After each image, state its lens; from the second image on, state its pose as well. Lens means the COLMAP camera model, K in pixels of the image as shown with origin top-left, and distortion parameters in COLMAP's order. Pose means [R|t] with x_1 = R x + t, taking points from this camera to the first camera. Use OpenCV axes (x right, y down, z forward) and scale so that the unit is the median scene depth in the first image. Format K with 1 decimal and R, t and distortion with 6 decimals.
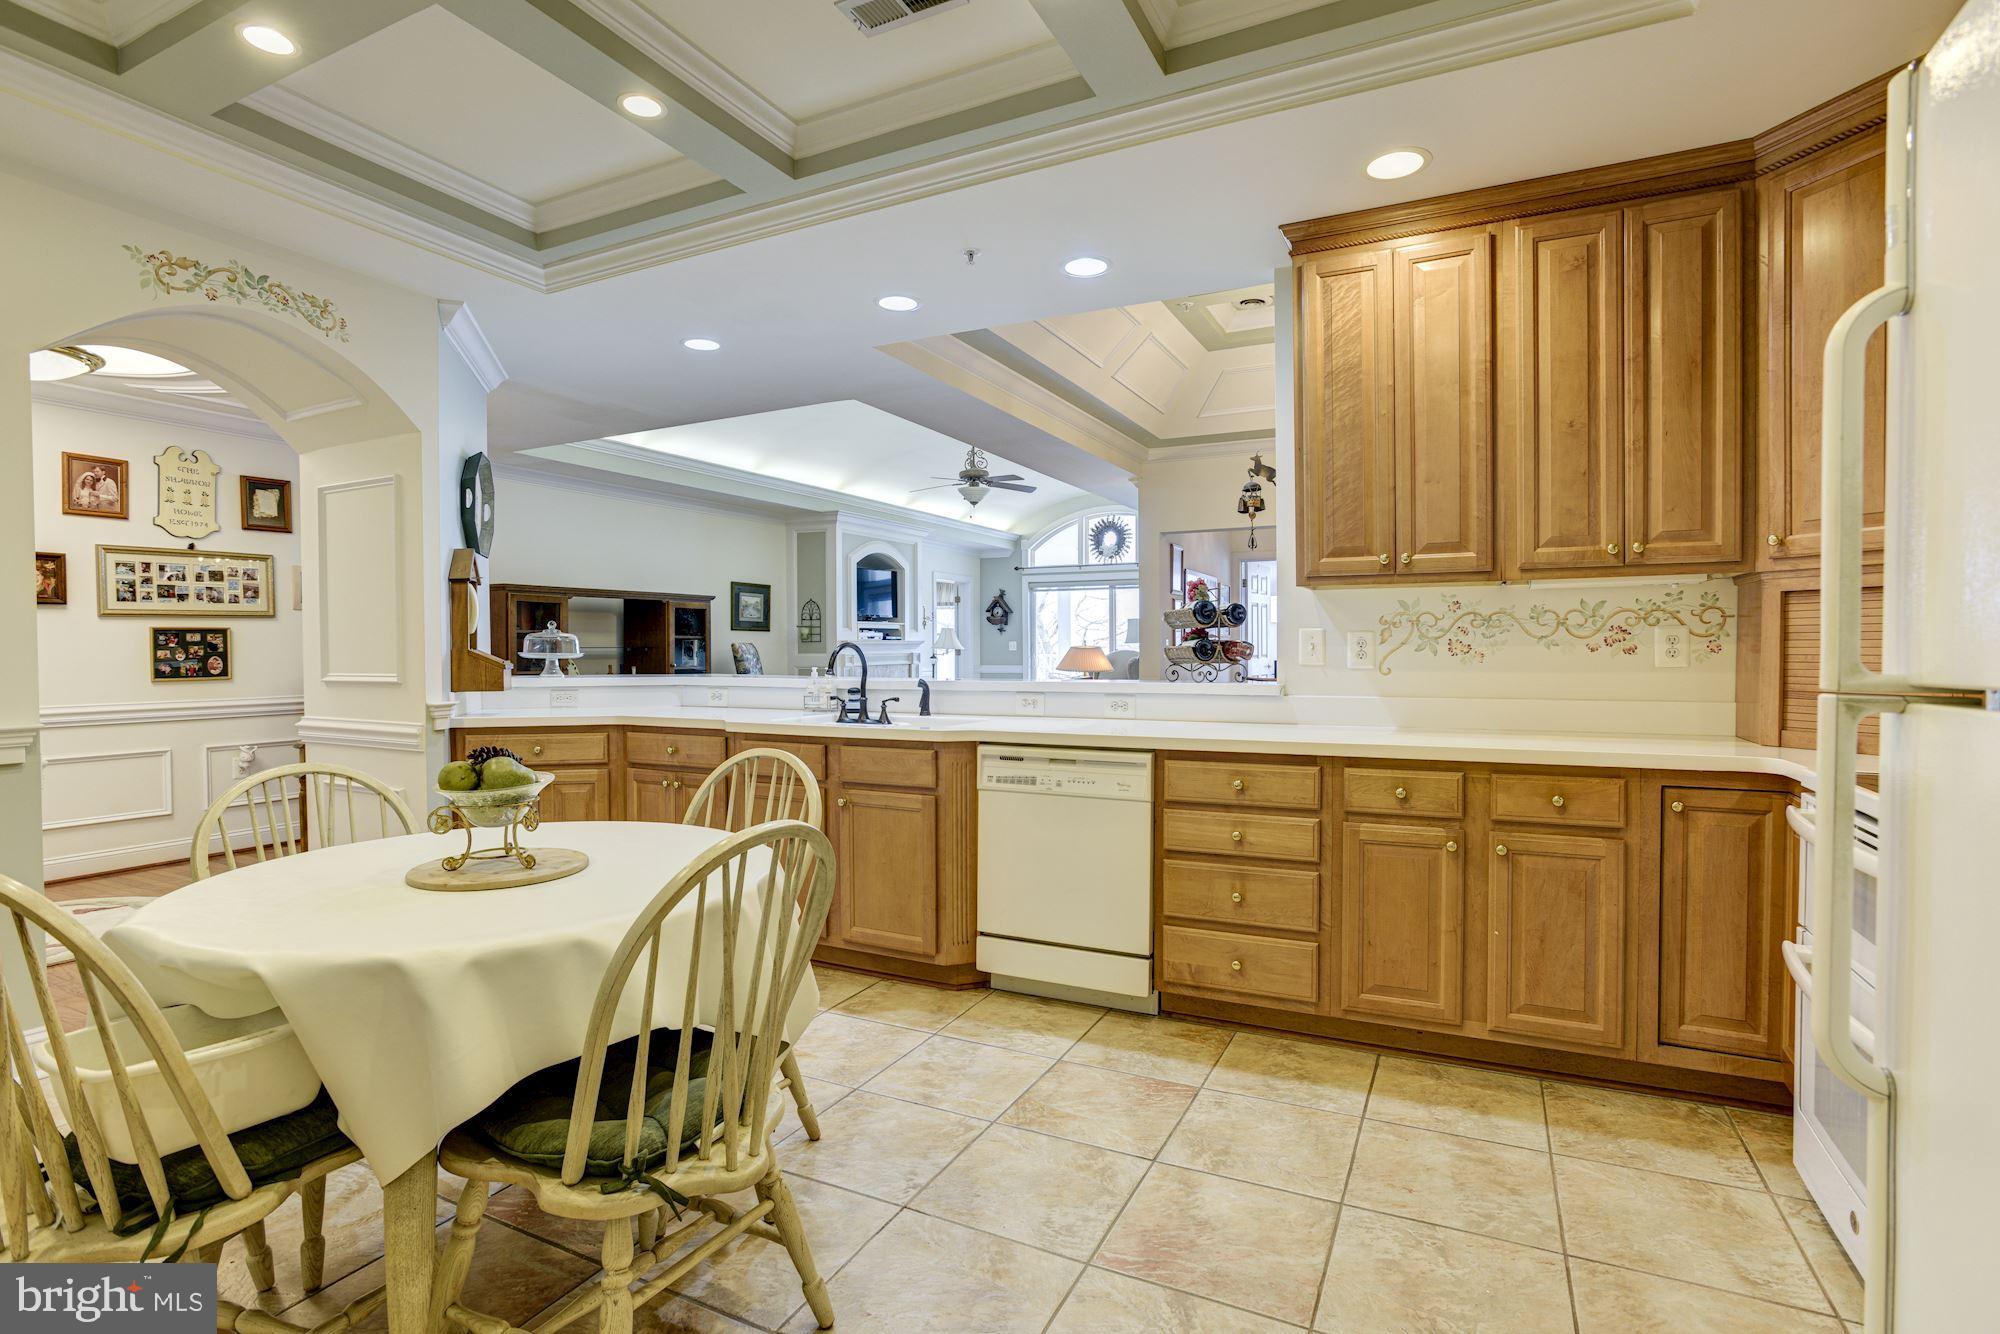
lens RADIAL K [[960.7, 0, 1010.0], [0, 960.7, 667.1], [0, 0, 1]] dist [-0.047953, 0.009050]
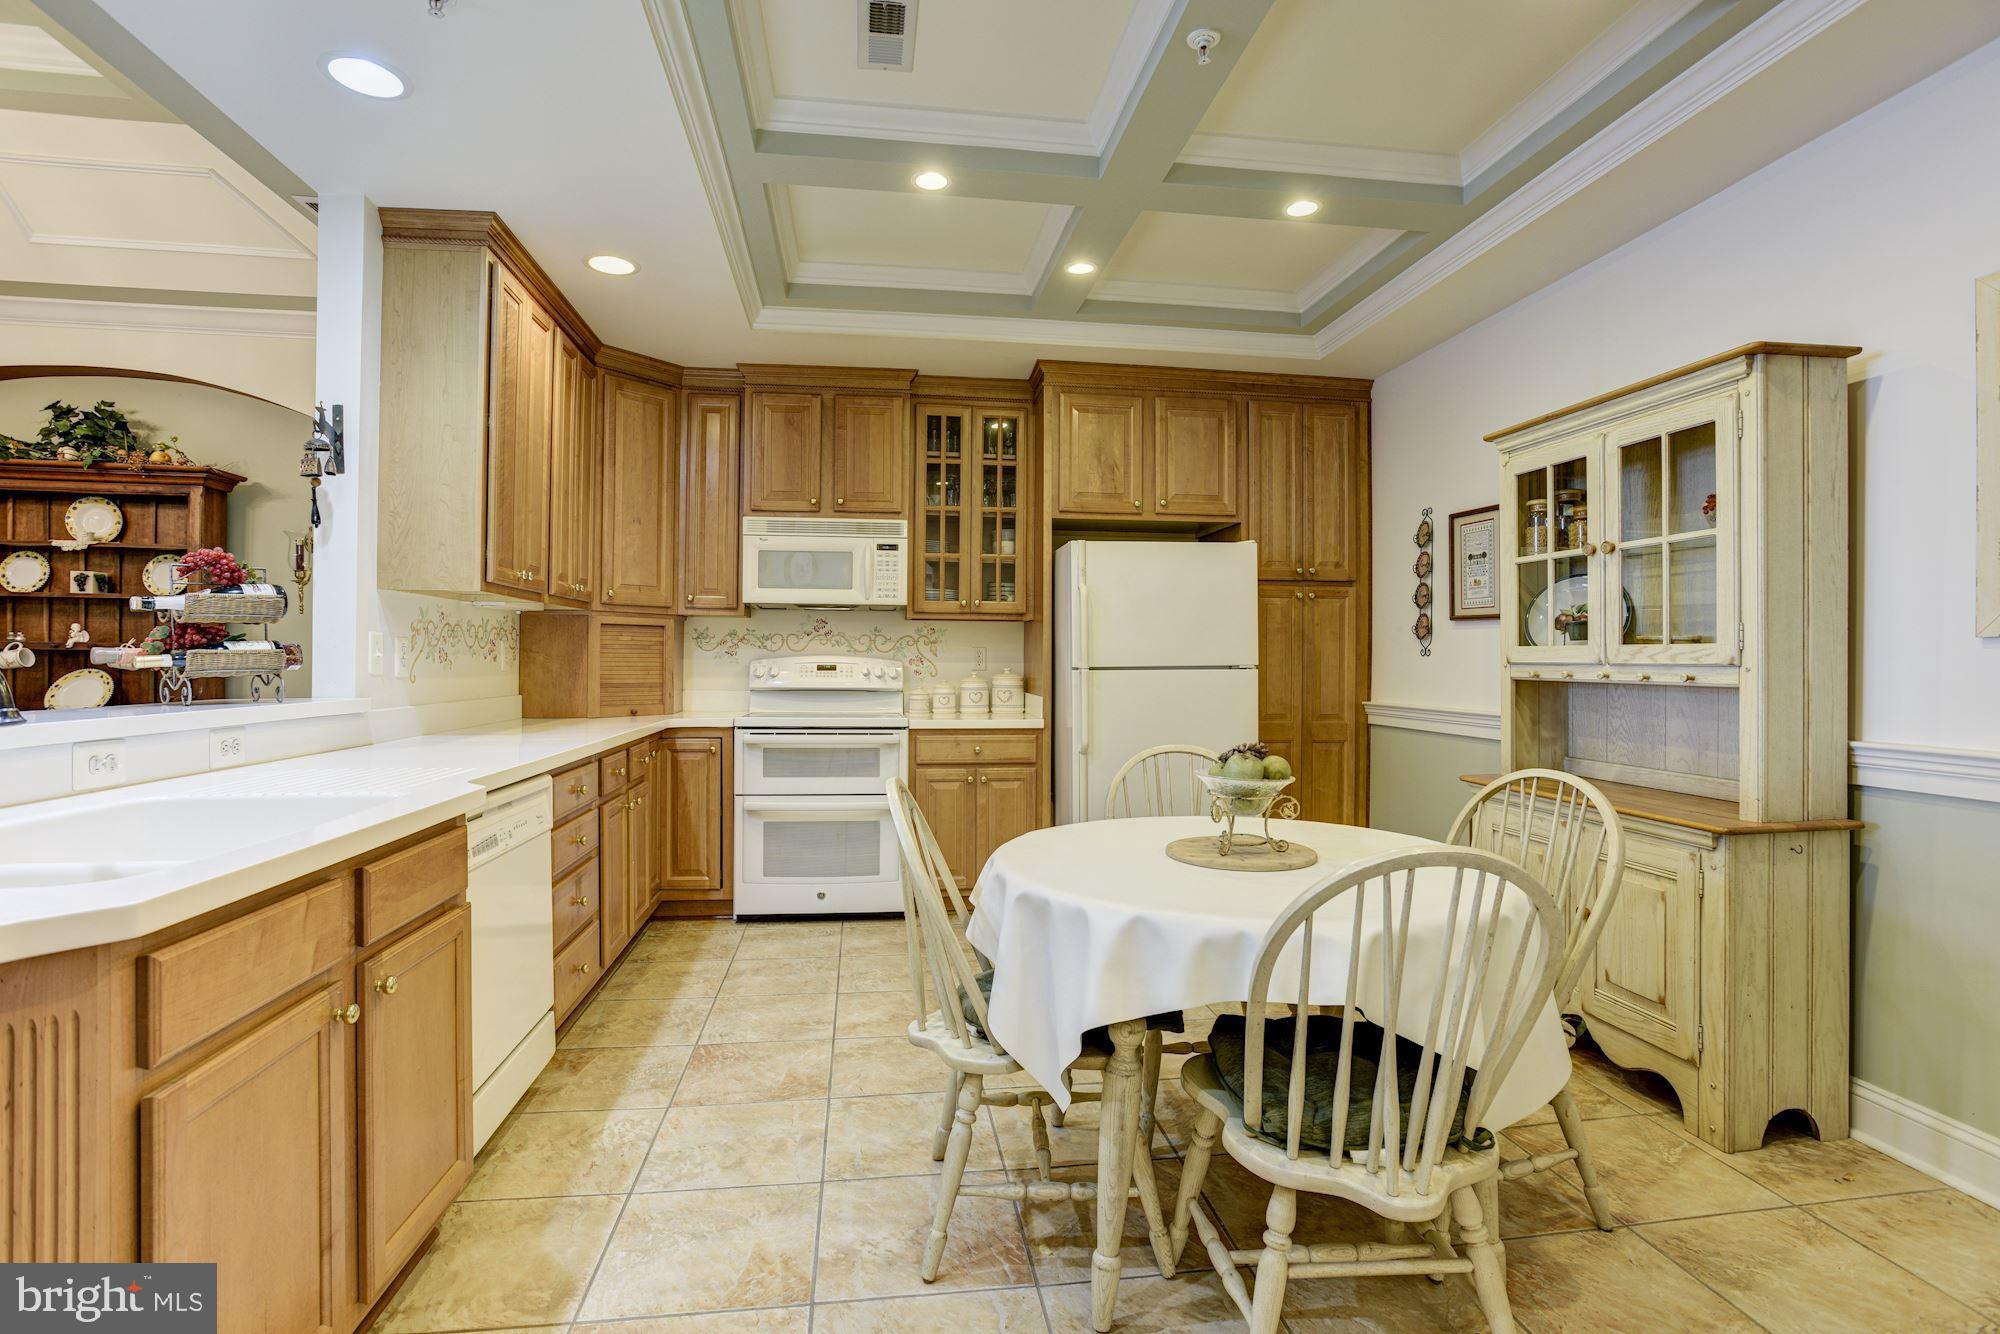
lens RADIAL K [[960.7, 0, 1004.4], [0, 960.7, 656.2], [0, 0, 1]] dist [-0.047953, 0.009050]
pose [[-0.567568, 0.003618, 0.823319, -0.938532], [0.012651, 0.999911, 0.004327, -0.019557], [-0.823229, 0.012872, -0.567563, 1.333888]]
